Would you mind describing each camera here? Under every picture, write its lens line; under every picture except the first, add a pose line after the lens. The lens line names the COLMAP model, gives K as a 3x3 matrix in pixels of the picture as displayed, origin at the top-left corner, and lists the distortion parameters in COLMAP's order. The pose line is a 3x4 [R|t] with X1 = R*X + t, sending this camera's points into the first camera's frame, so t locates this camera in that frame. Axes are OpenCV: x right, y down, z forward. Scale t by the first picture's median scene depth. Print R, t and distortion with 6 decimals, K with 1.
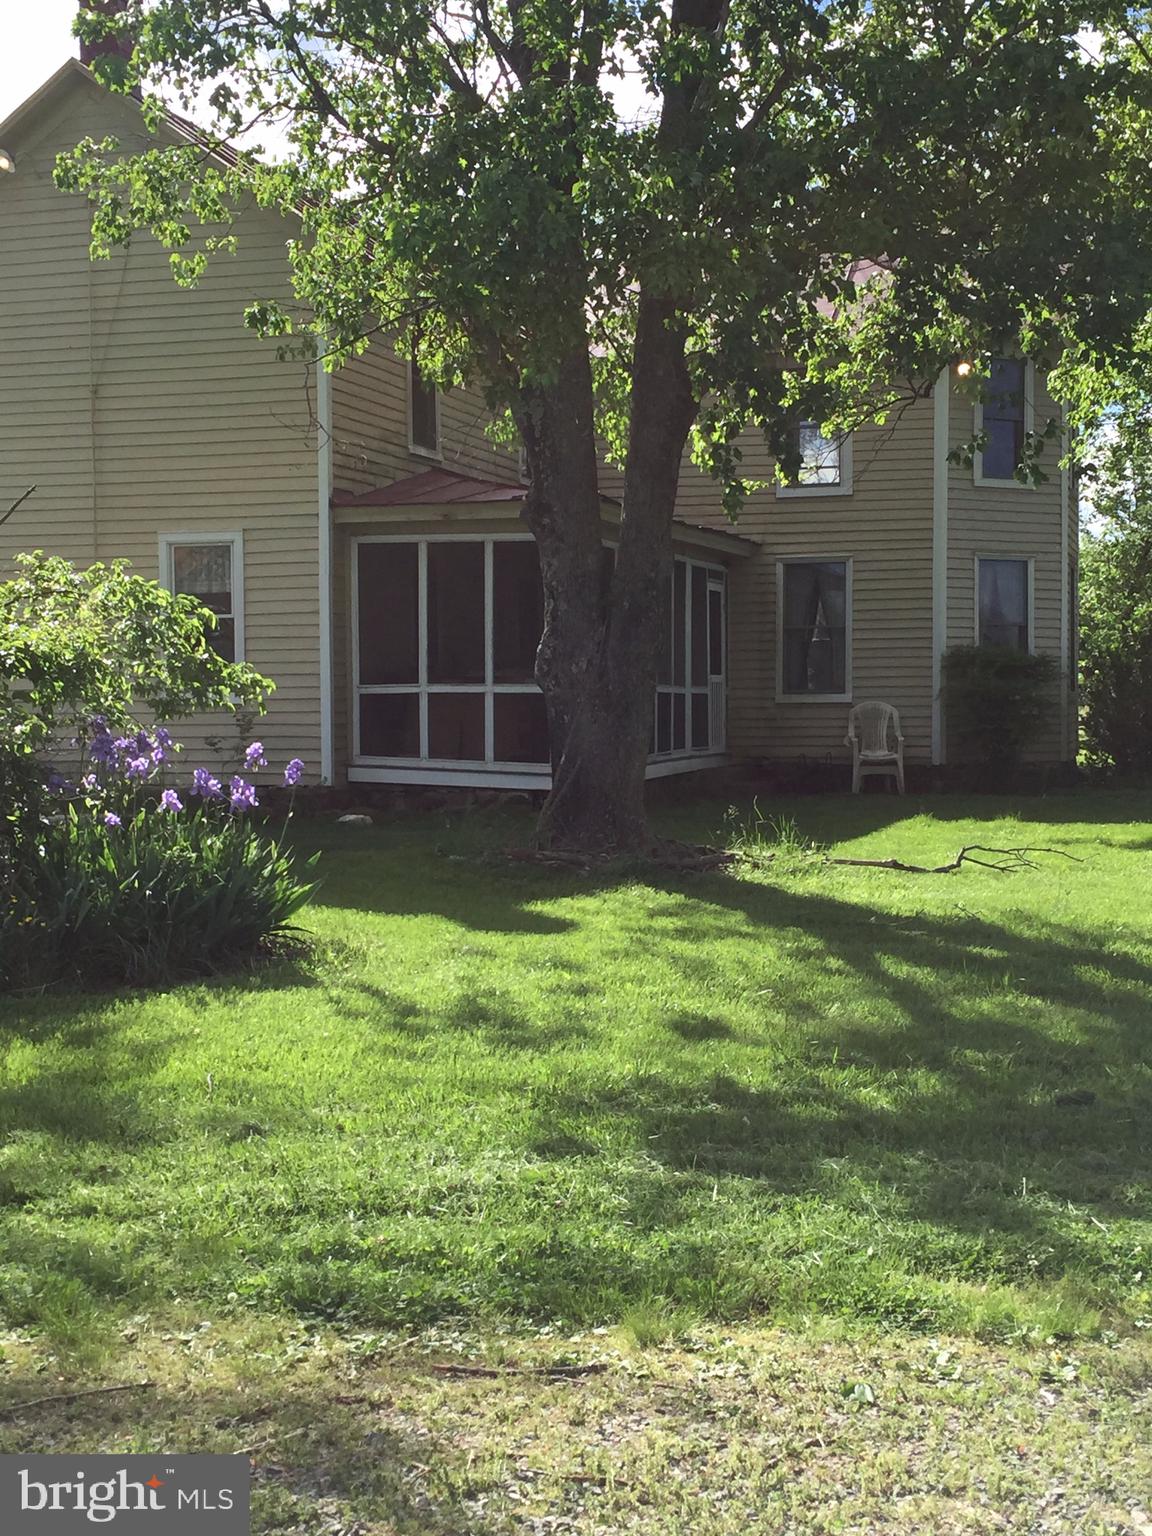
lens RADIAL K [[2071.9, 0, 576.9], [0, 2071.9, 769.9], [0, 0, 1]] dist [-0.004494, 0.000000]
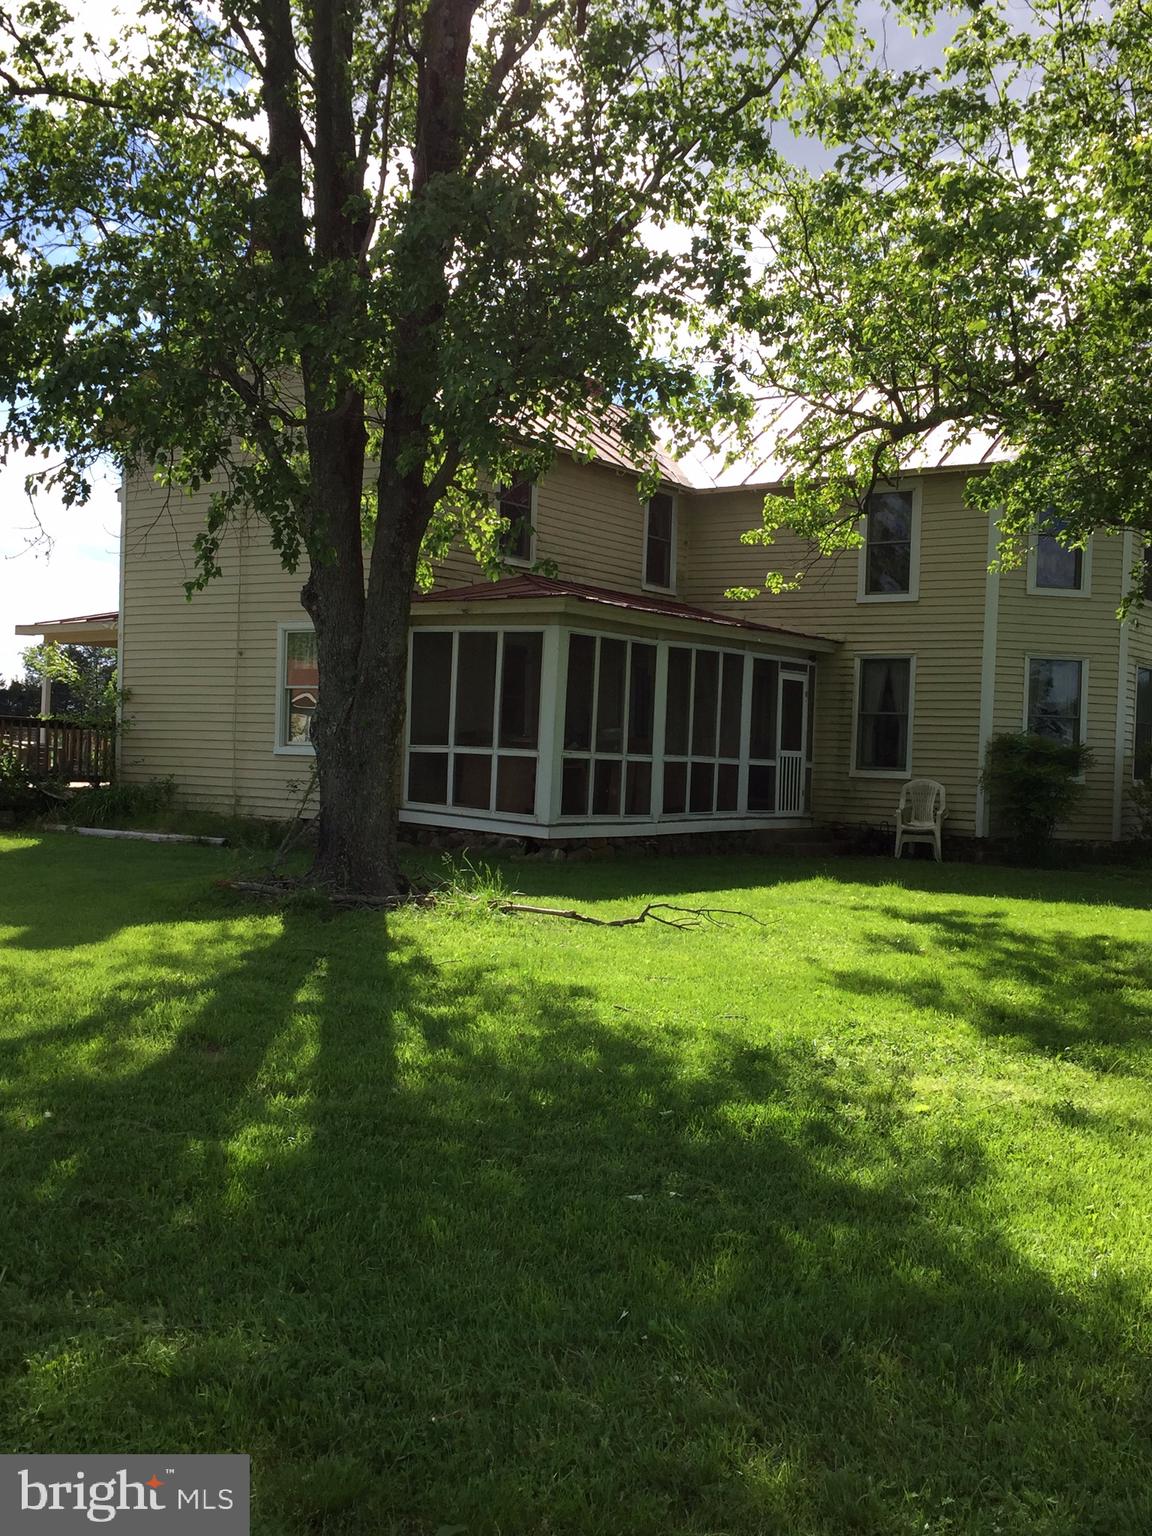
lens RADIAL K [[1565.2, 0, 575.9], [0, 1565.2, 765.4], [0, 0, 1]] dist [0.014720, 0.000000]
pose [[0.948826, 0.042080, -0.312985, 0.232535], [-0.053028, 0.998240, -0.026544, -0.007139], [0.311317, 0.041782, 0.949387, 0.109079]]
